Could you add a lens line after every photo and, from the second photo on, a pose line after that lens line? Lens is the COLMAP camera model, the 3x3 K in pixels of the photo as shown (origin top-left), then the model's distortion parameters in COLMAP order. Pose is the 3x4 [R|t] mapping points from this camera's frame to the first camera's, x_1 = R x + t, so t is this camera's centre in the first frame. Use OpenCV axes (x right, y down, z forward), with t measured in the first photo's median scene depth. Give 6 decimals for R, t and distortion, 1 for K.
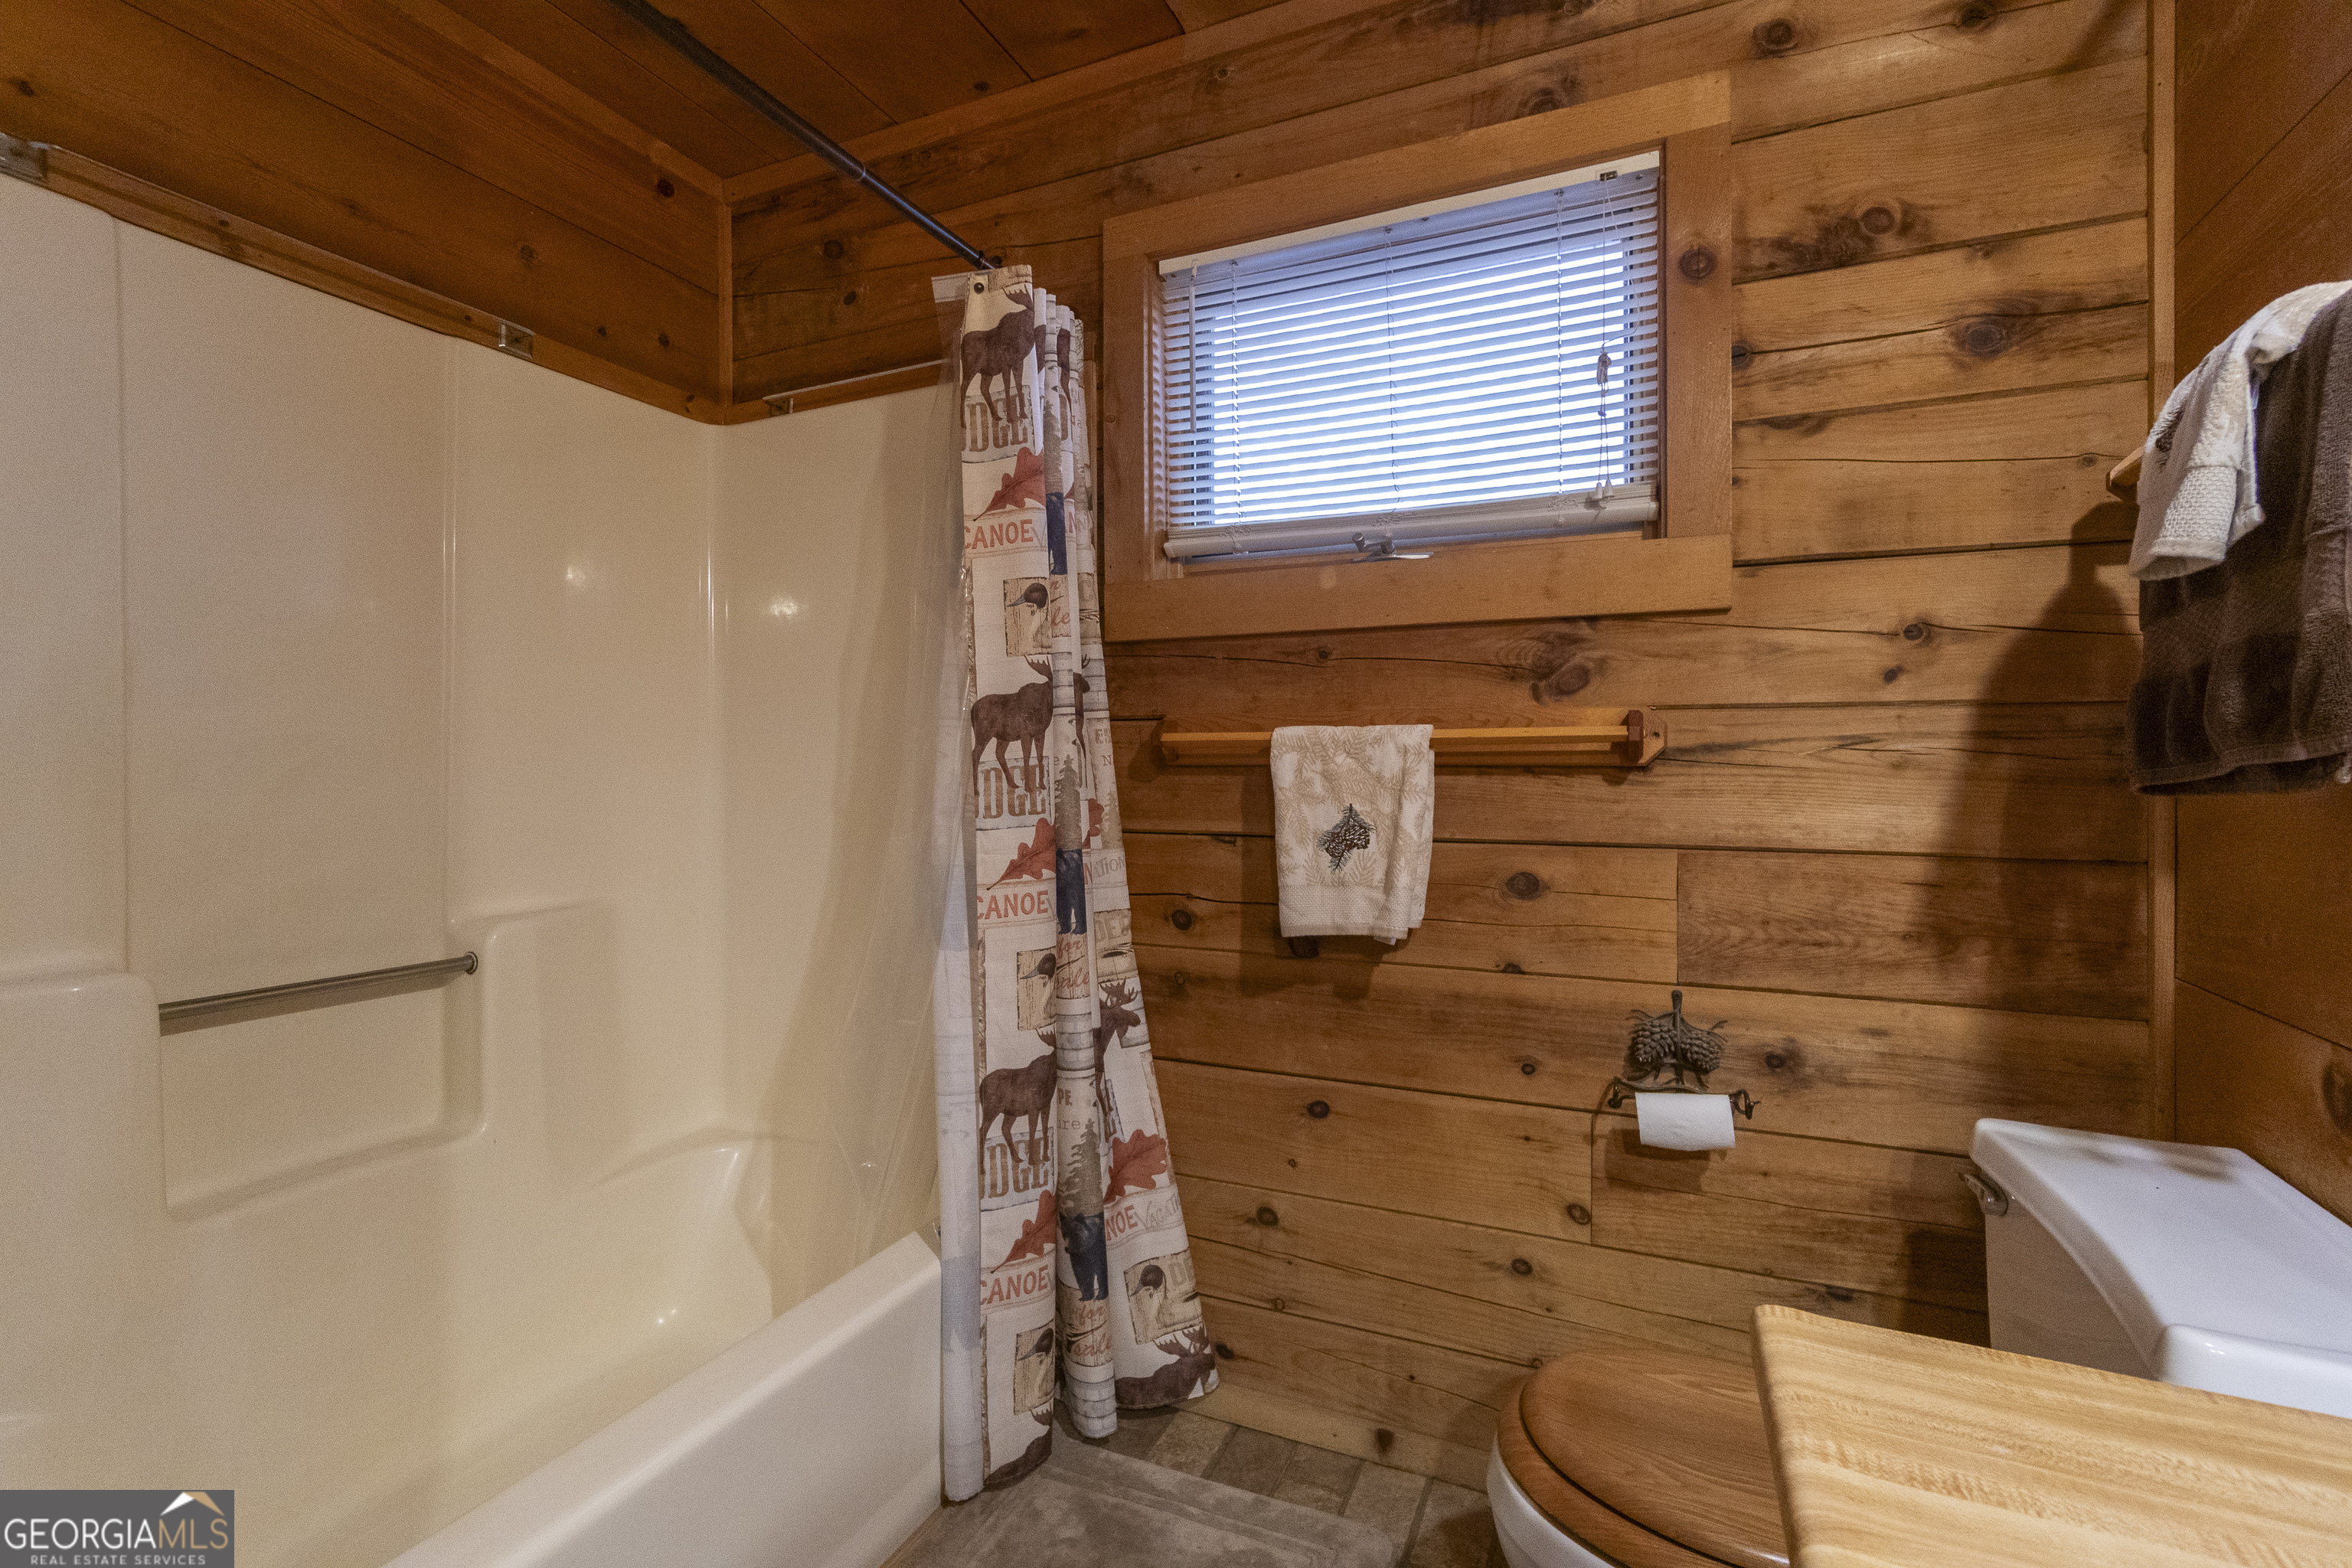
lens RADIAL K [[1036.5, 0, 1095.4], [0, 1036.5, 765.5], [0, 0, 1]] dist [-0.004458, 0.000925]
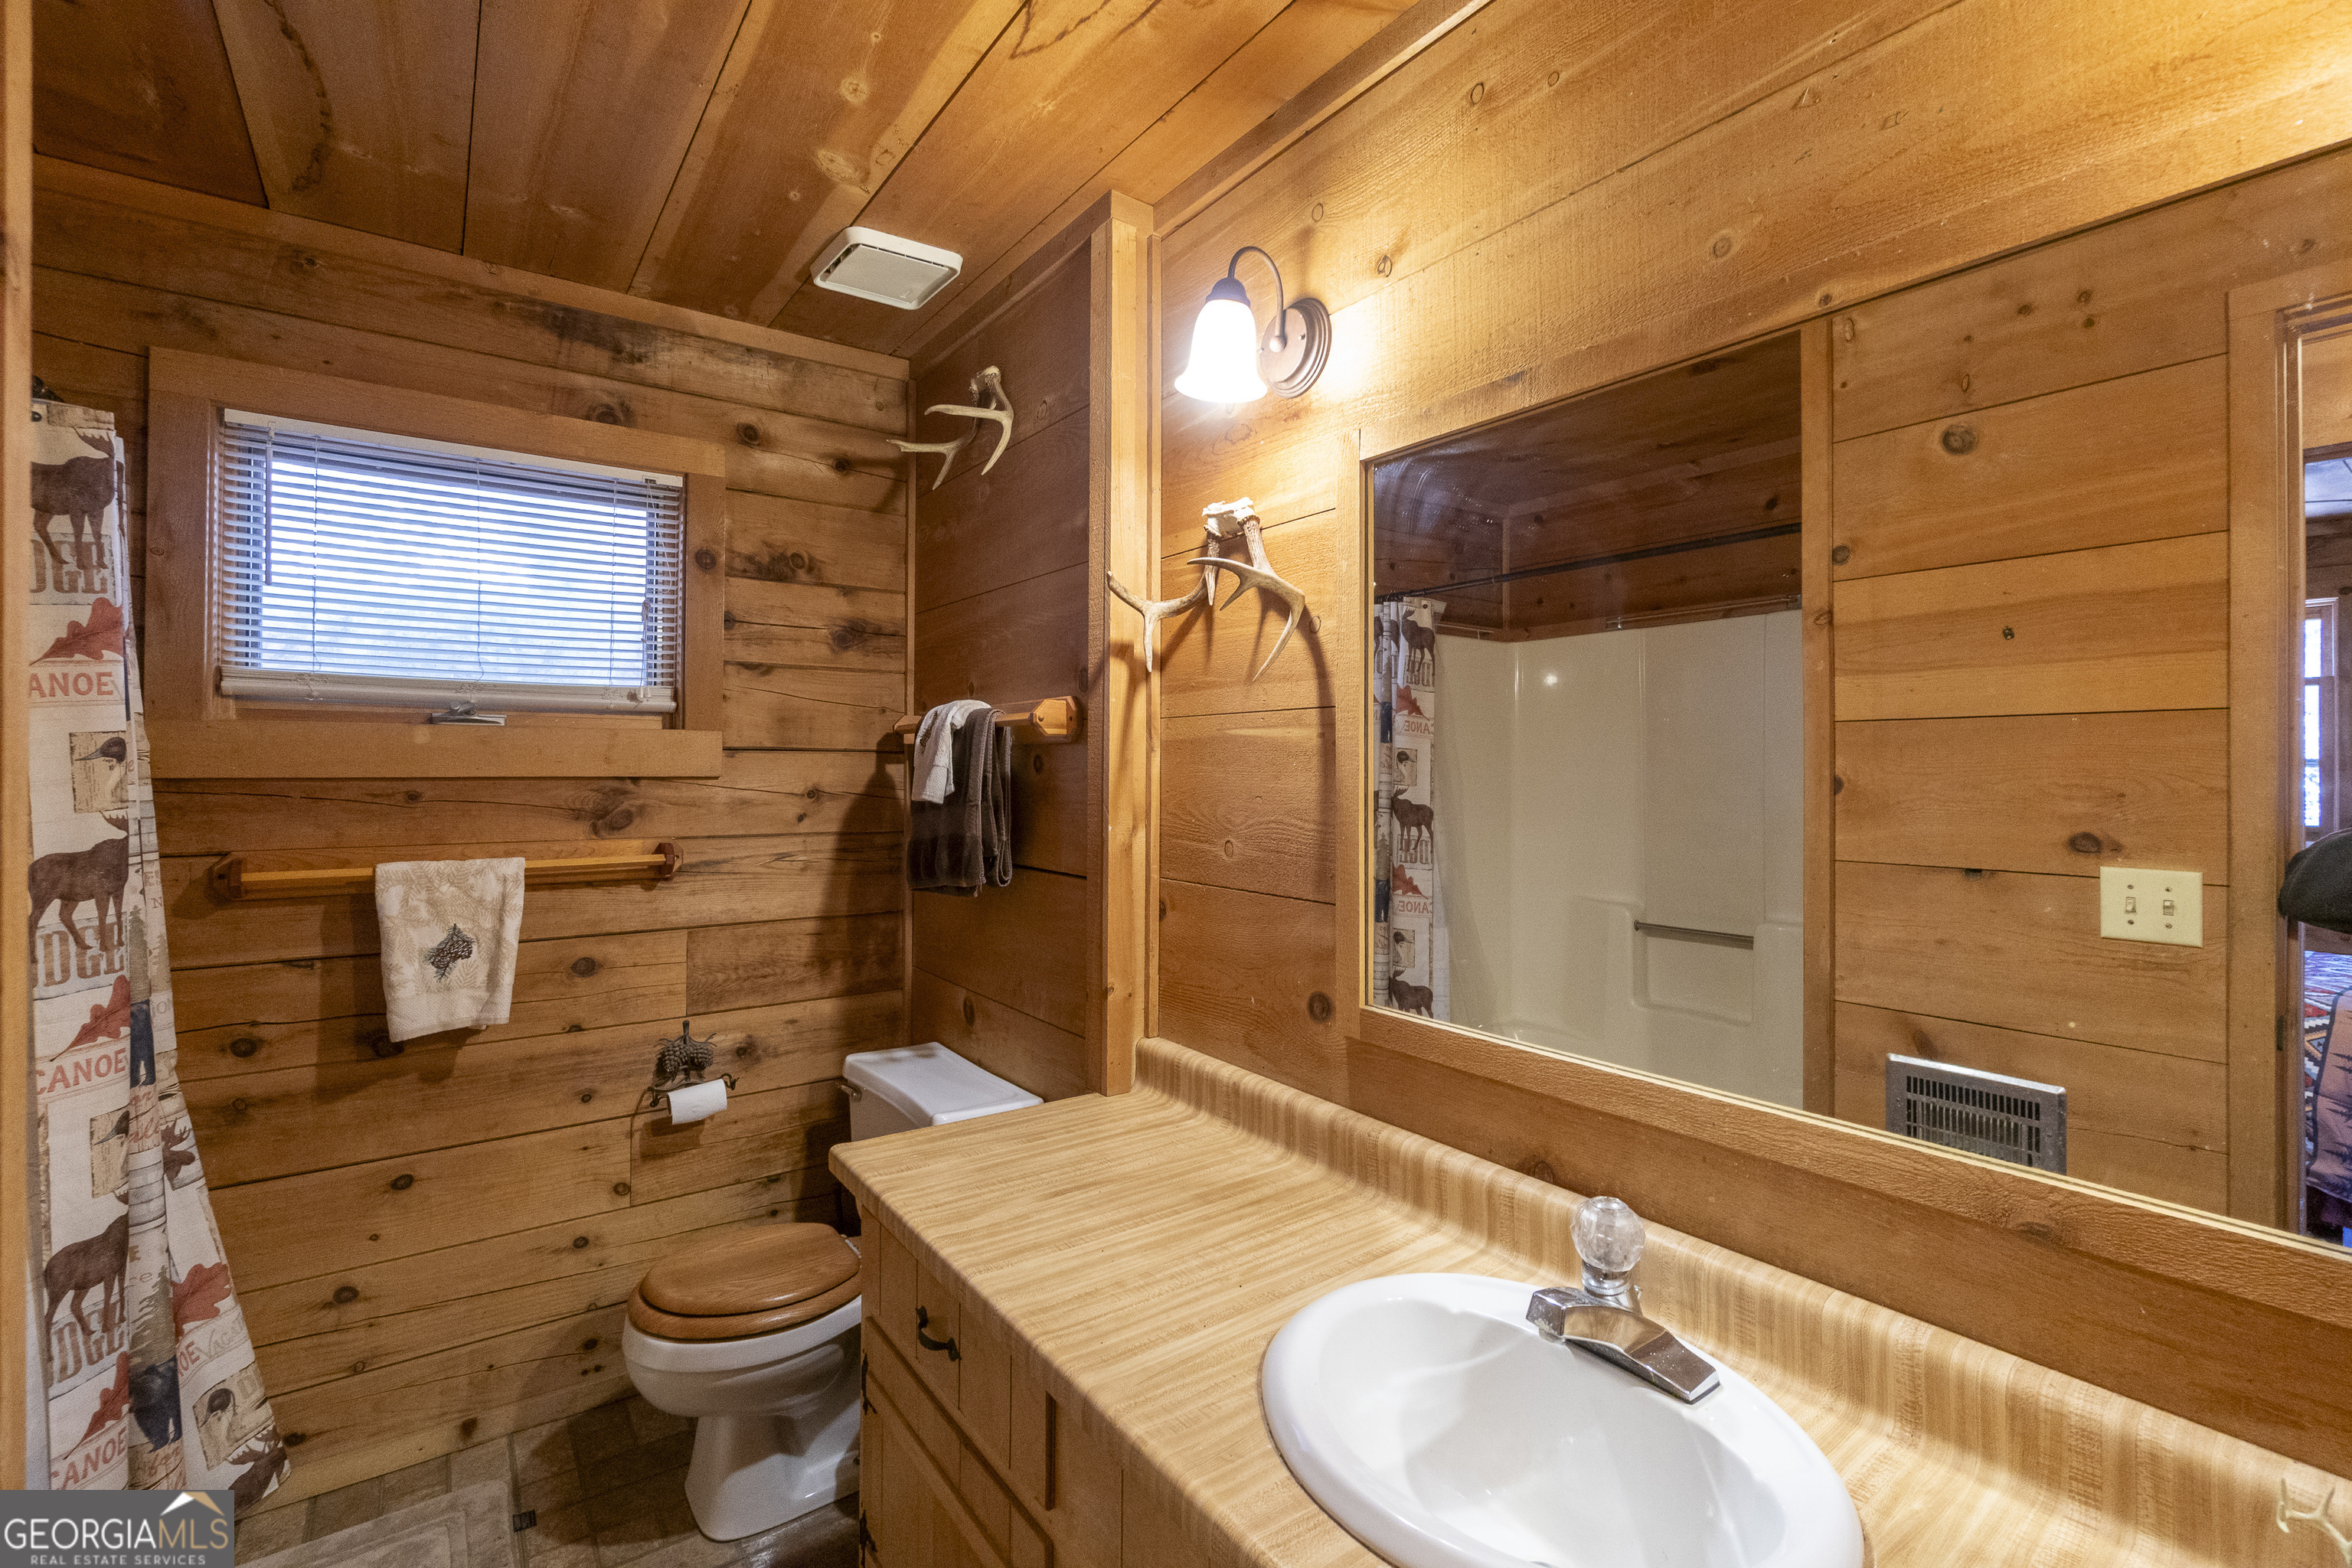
lens RADIAL K [[1034.4, 0, 1176.0], [0, 1034.4, 784.0], [0, 0, 1]] dist [-0.005560, 0.000149]
pose [[0.447764, 0.000955, 0.894151, -0.477805], [-0.007001, 0.999973, 0.002437, -0.141088], [-0.894124, -0.007351, 0.447759, -0.332864]]
